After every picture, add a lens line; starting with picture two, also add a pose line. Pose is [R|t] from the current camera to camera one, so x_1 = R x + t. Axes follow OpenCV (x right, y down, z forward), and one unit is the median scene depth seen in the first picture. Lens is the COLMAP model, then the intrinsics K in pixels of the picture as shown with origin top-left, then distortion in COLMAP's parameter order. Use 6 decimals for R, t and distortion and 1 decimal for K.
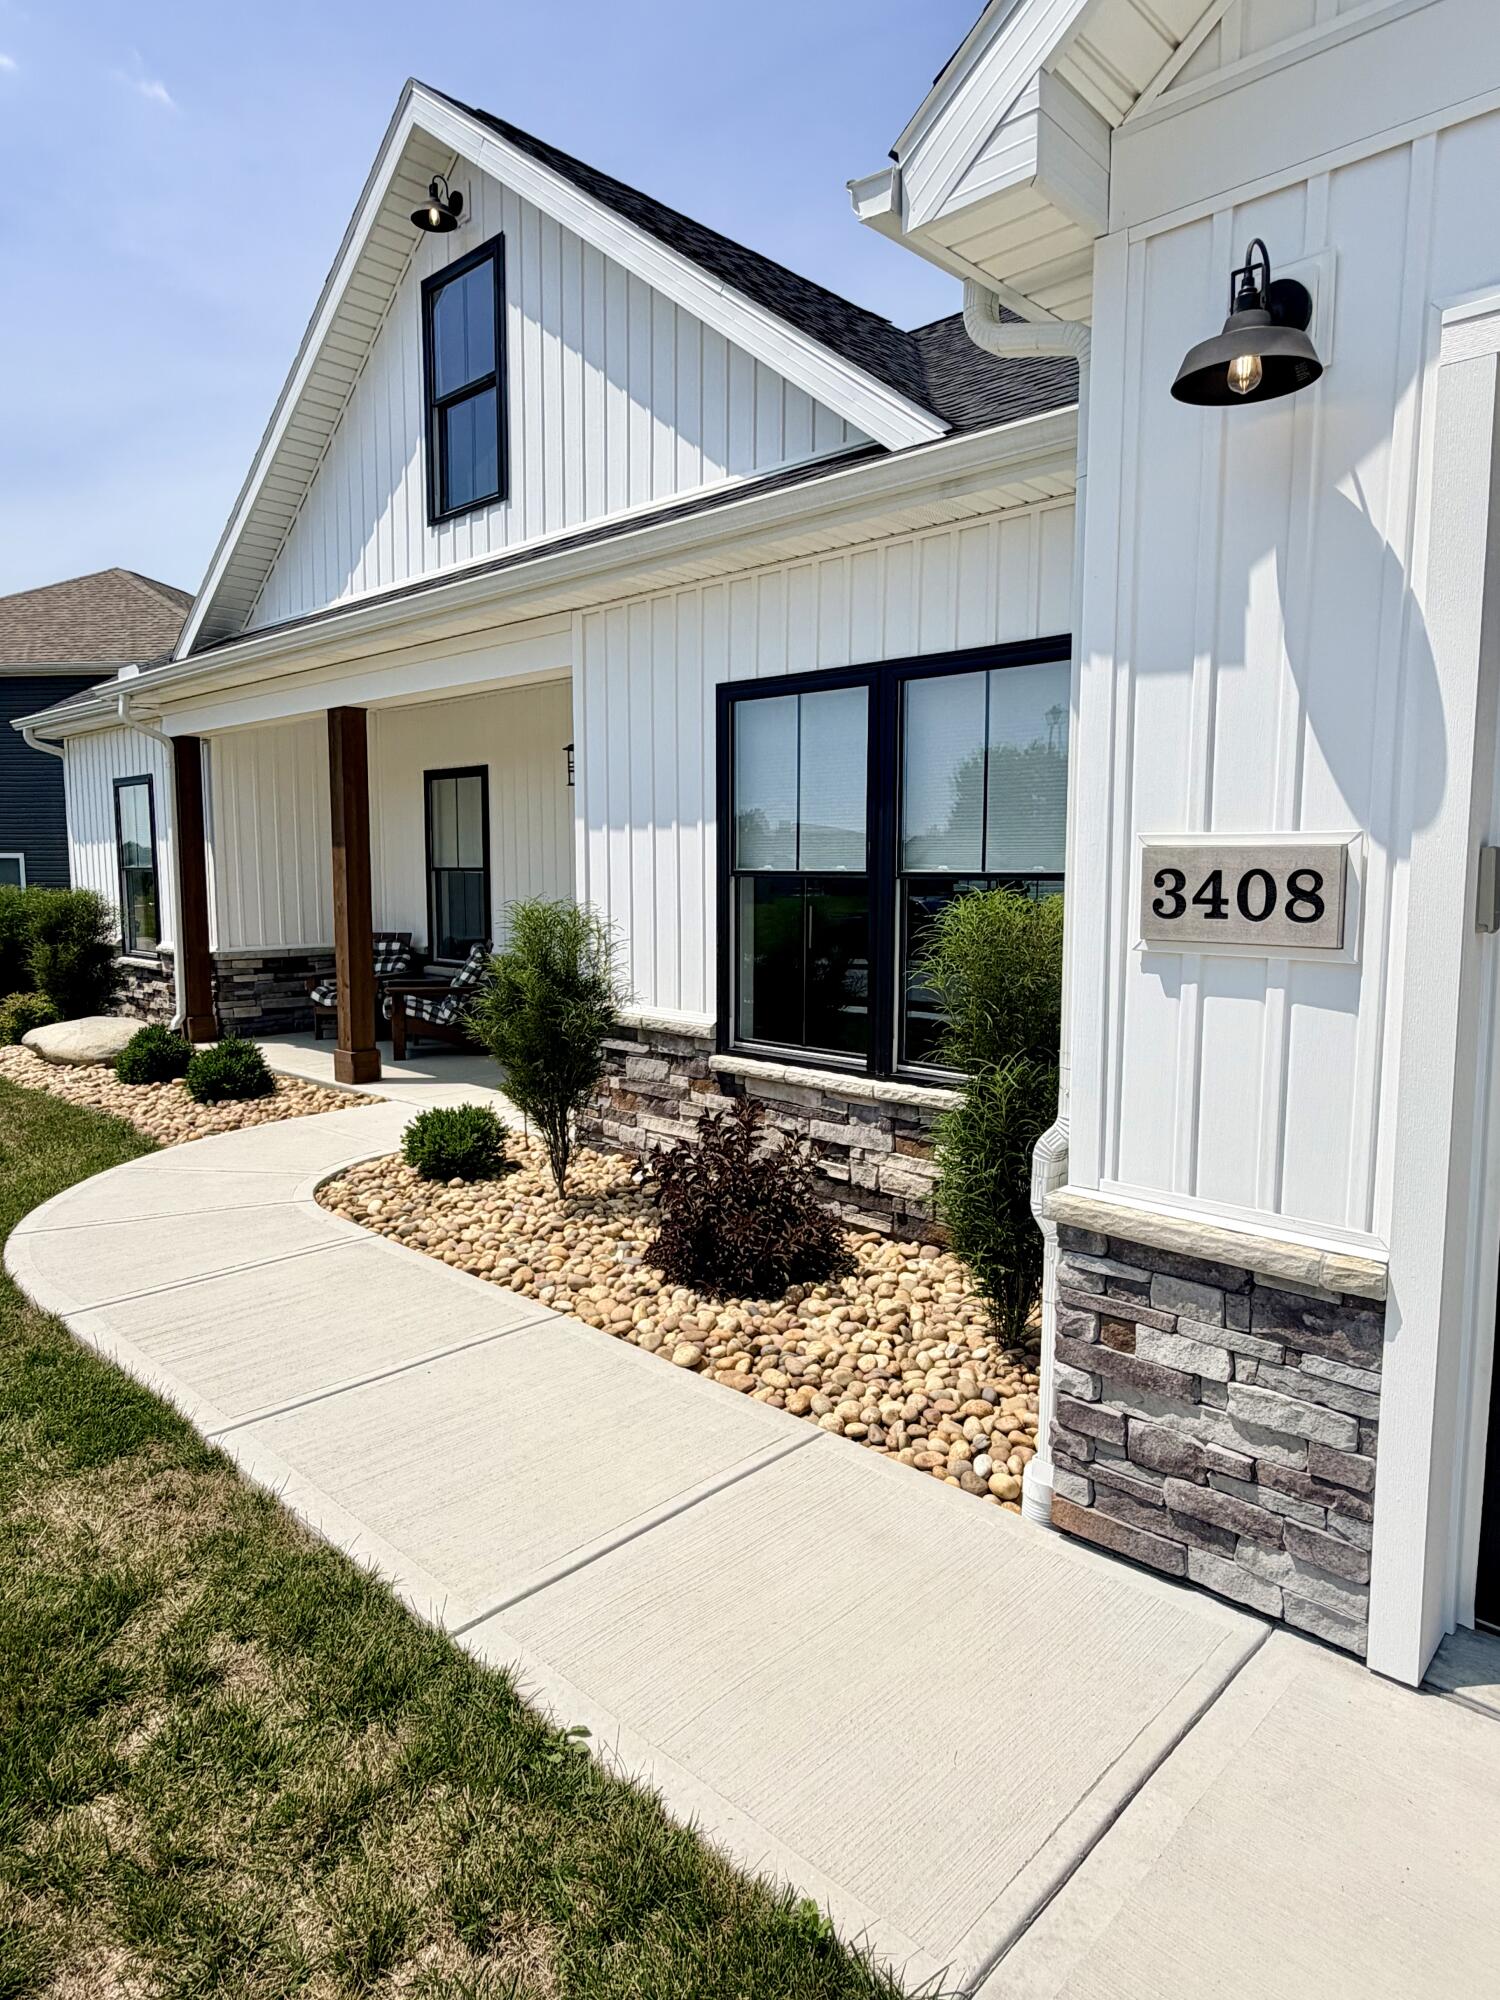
lens RADIAL K [[1208.5, 0, 746.5], [0, 1208.5, 998.1], [0, 0, 1]] dist [-0.002269, -0.000788]
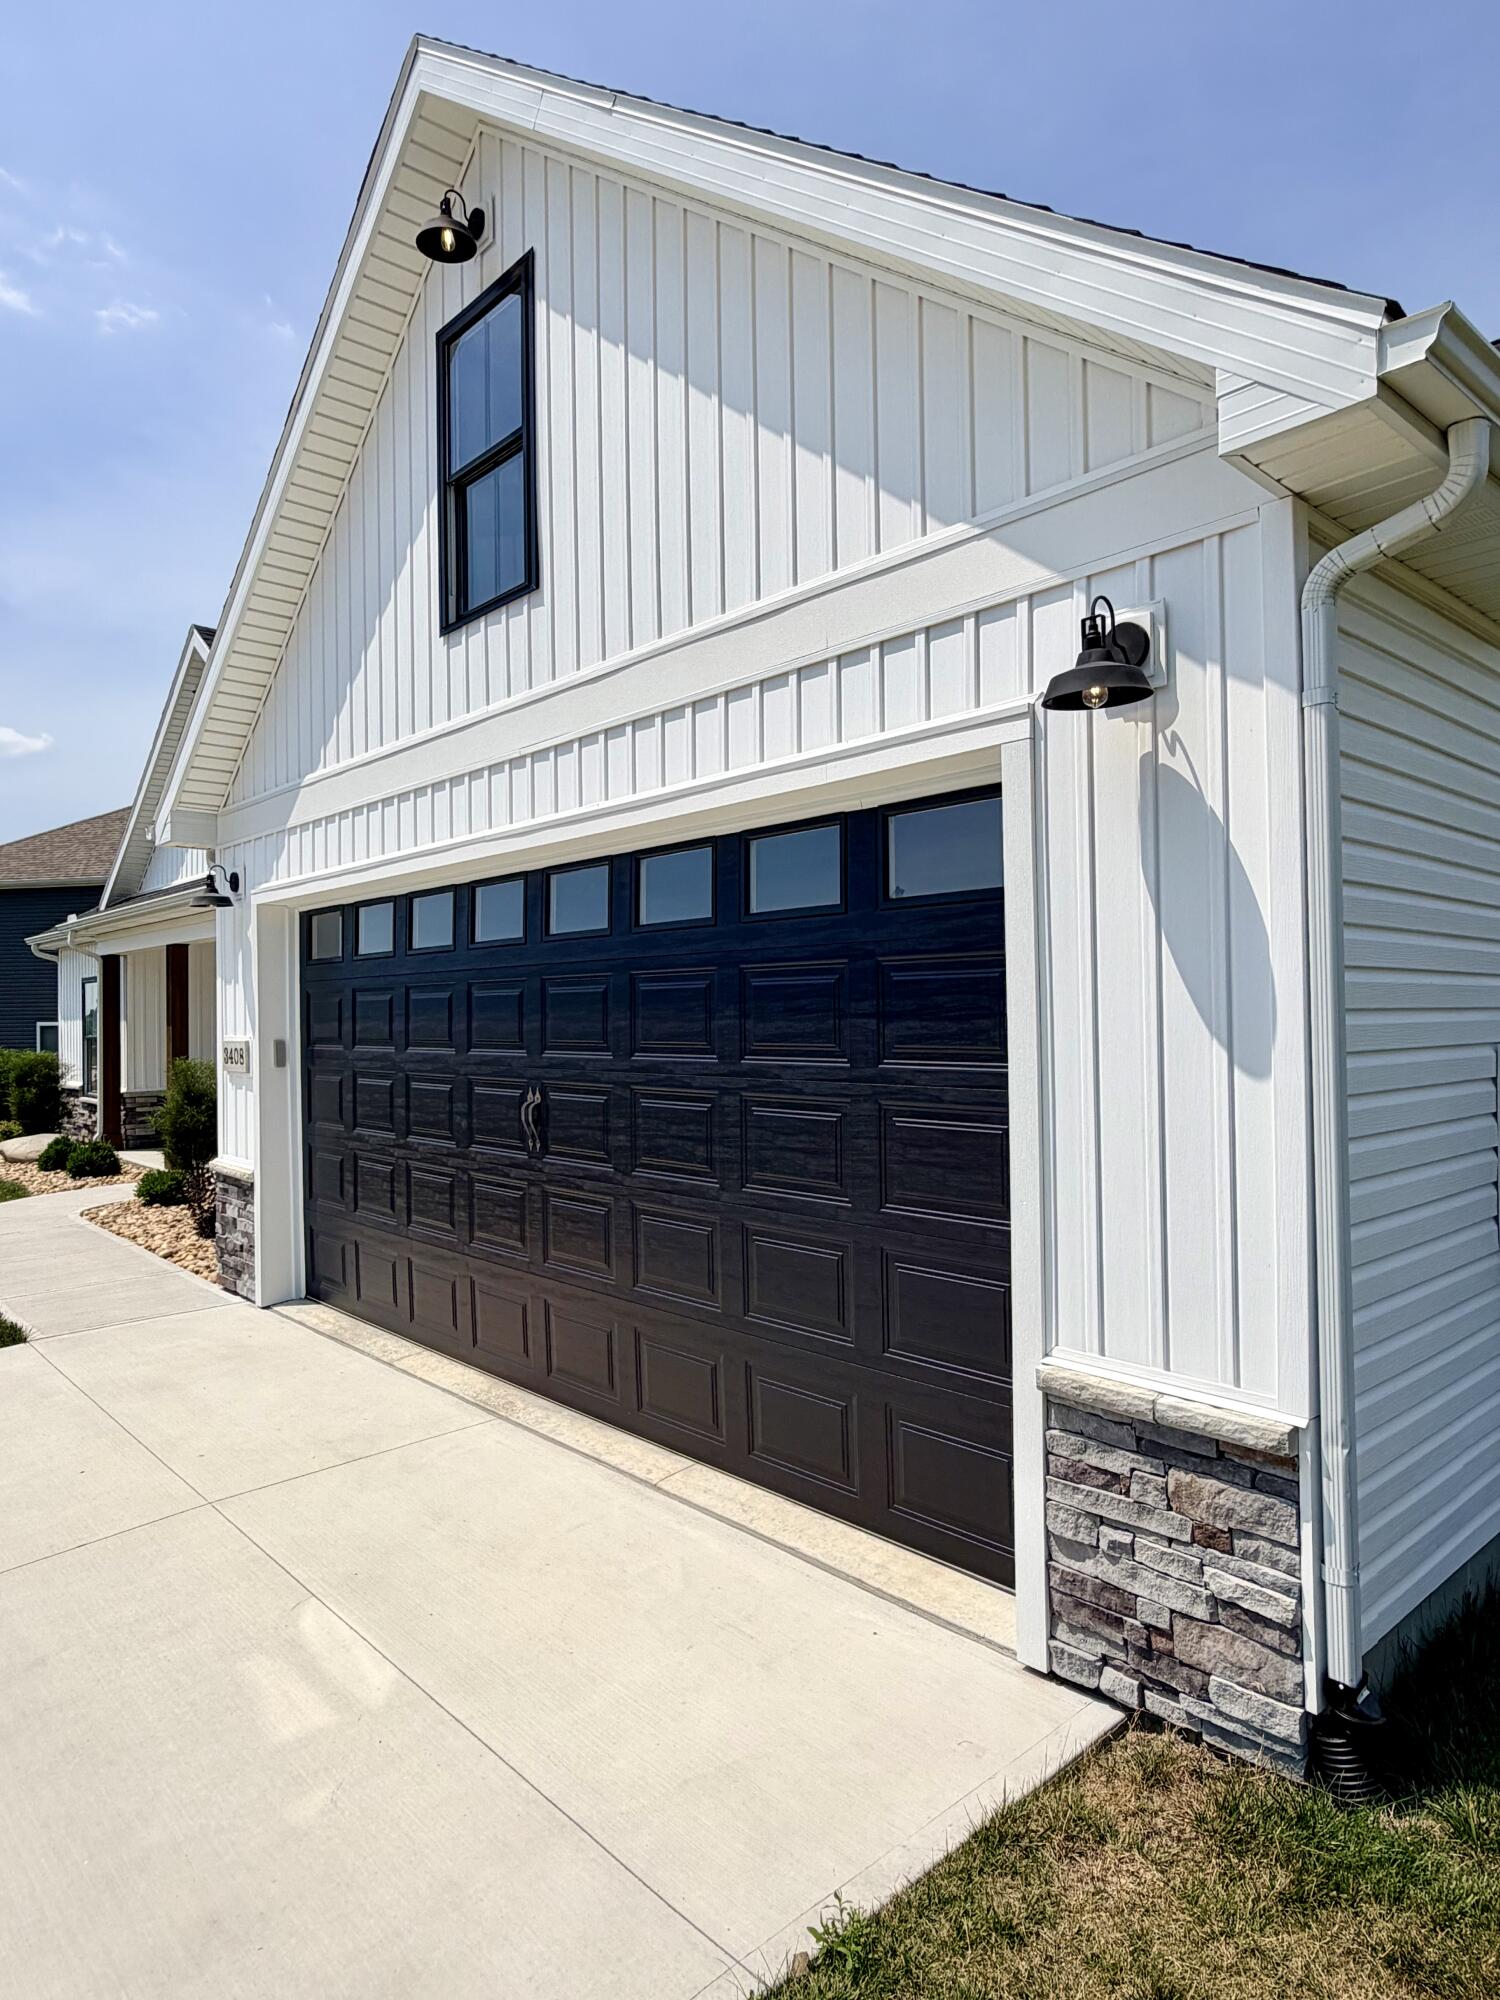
lens RADIAL K [[1208.5, 0, 745.5], [0, 1208.5, 1001.1], [0, 0, 1]] dist [-0.002269, -0.000788]
pose [[0.997189, -0.013717, -0.073660, 0.514912], [0.004650, 0.992533, -0.121888, 0.042136], [0.074782, 0.121203, 0.989807, -0.529967]]
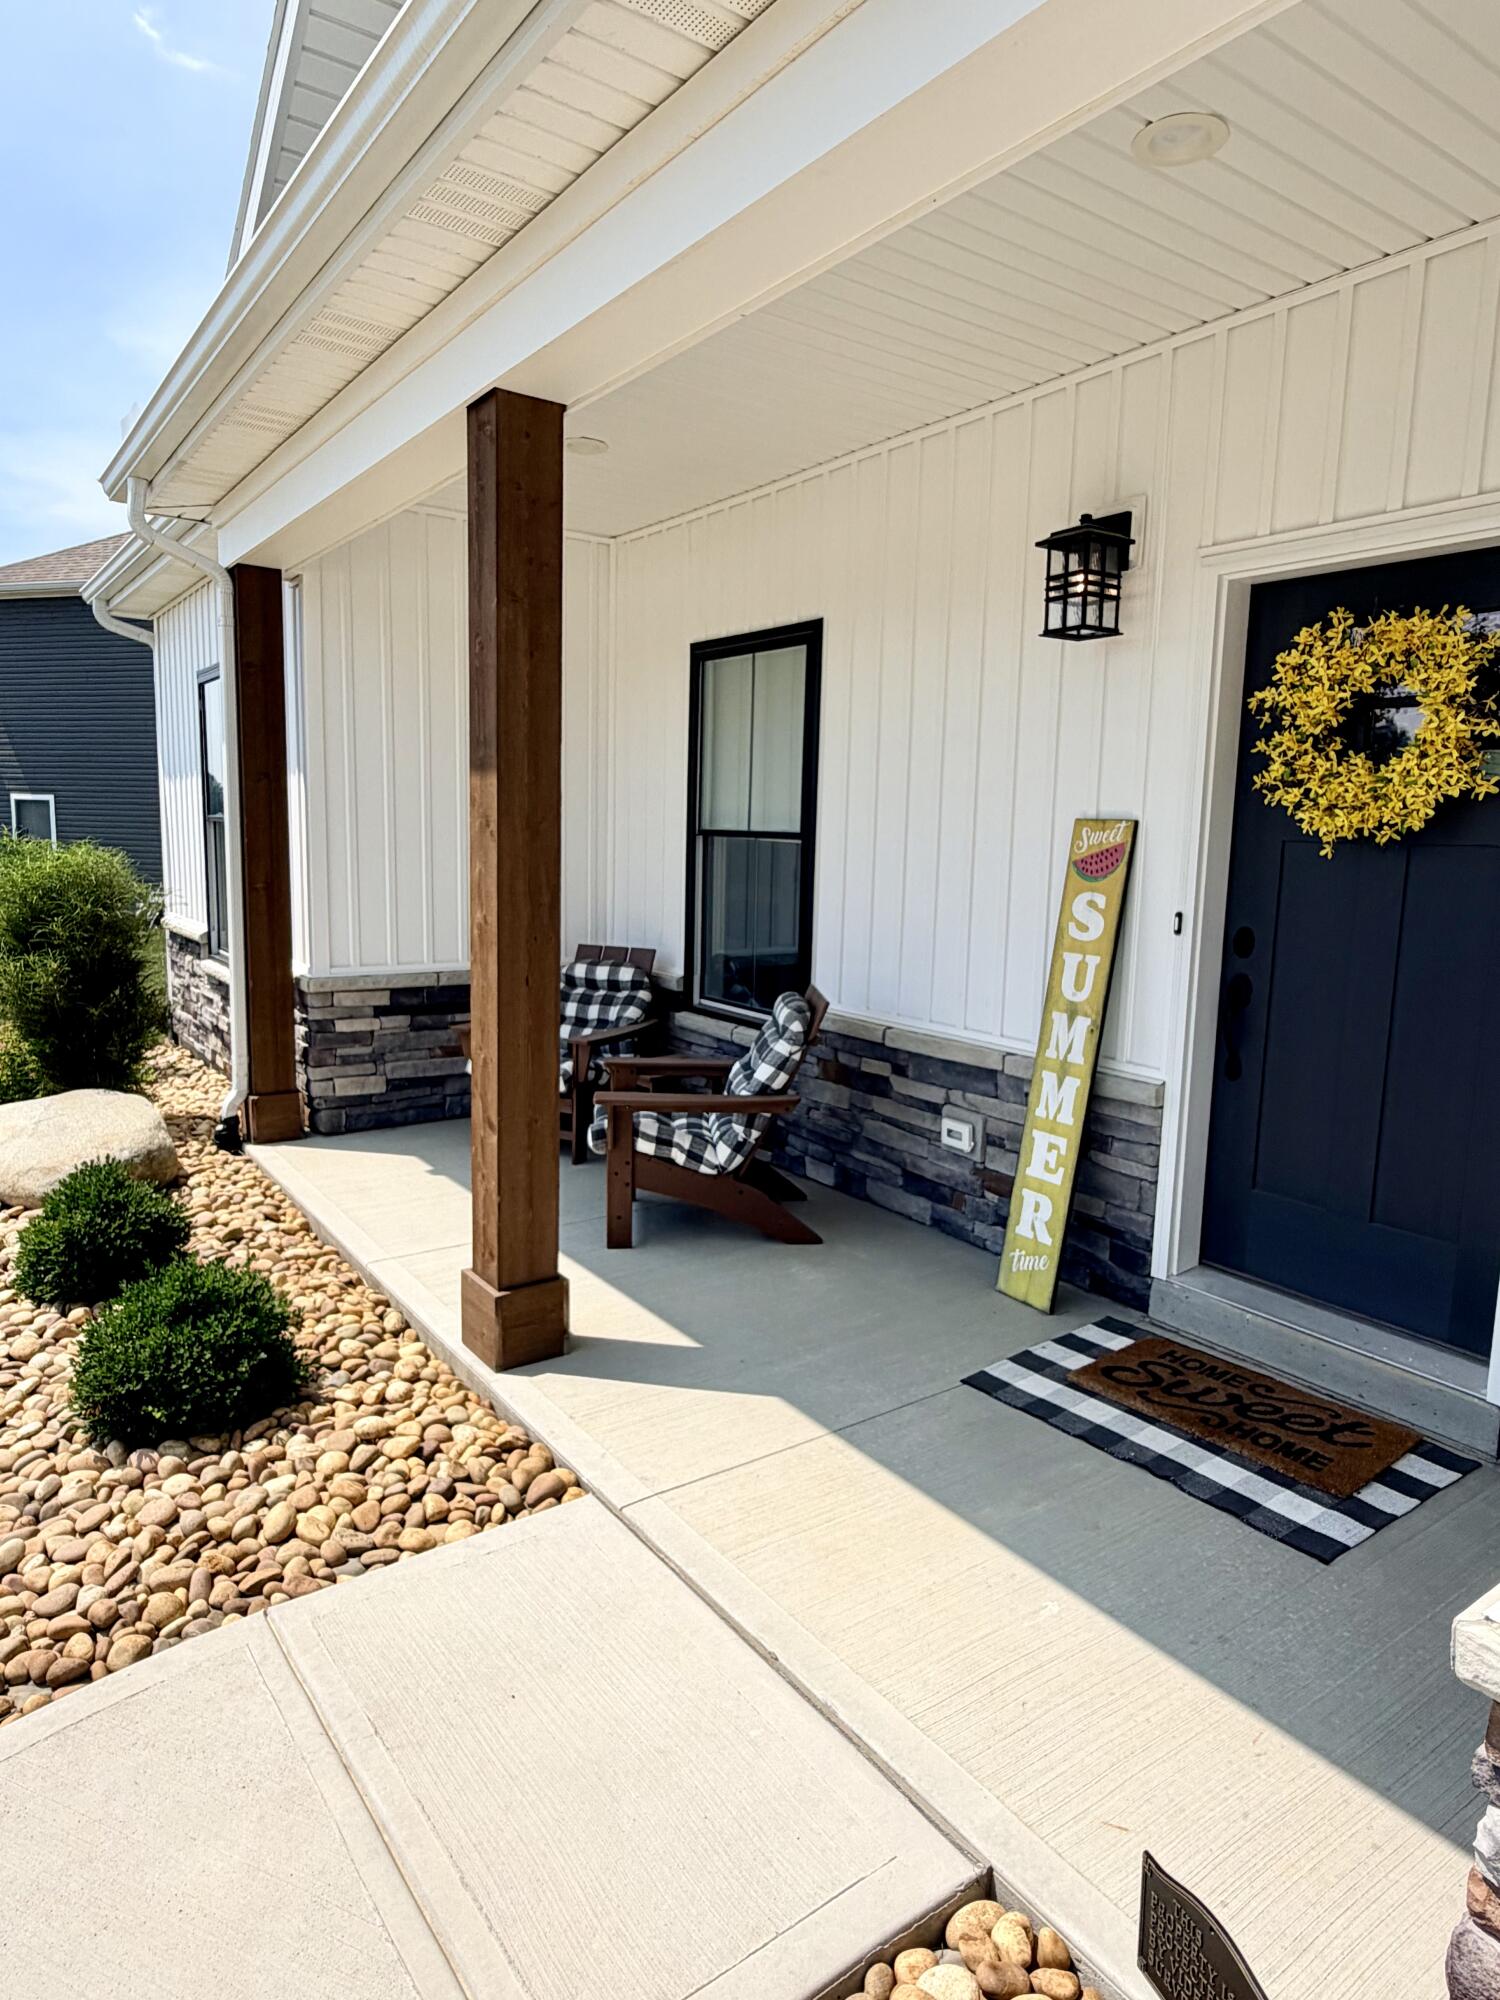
lens RADIAL K [[1208.5, 0, 762.8], [0, 1208.5, 1001.4], [0, 0, 1]] dist [-0.002269, -0.000788]
pose [[0.982855, 0.049588, -0.177588, -0.155768], [-0.043908, 0.998395, 0.035775, -0.061335], [0.179077, -0.027364, 0.983454, 0.558713]]
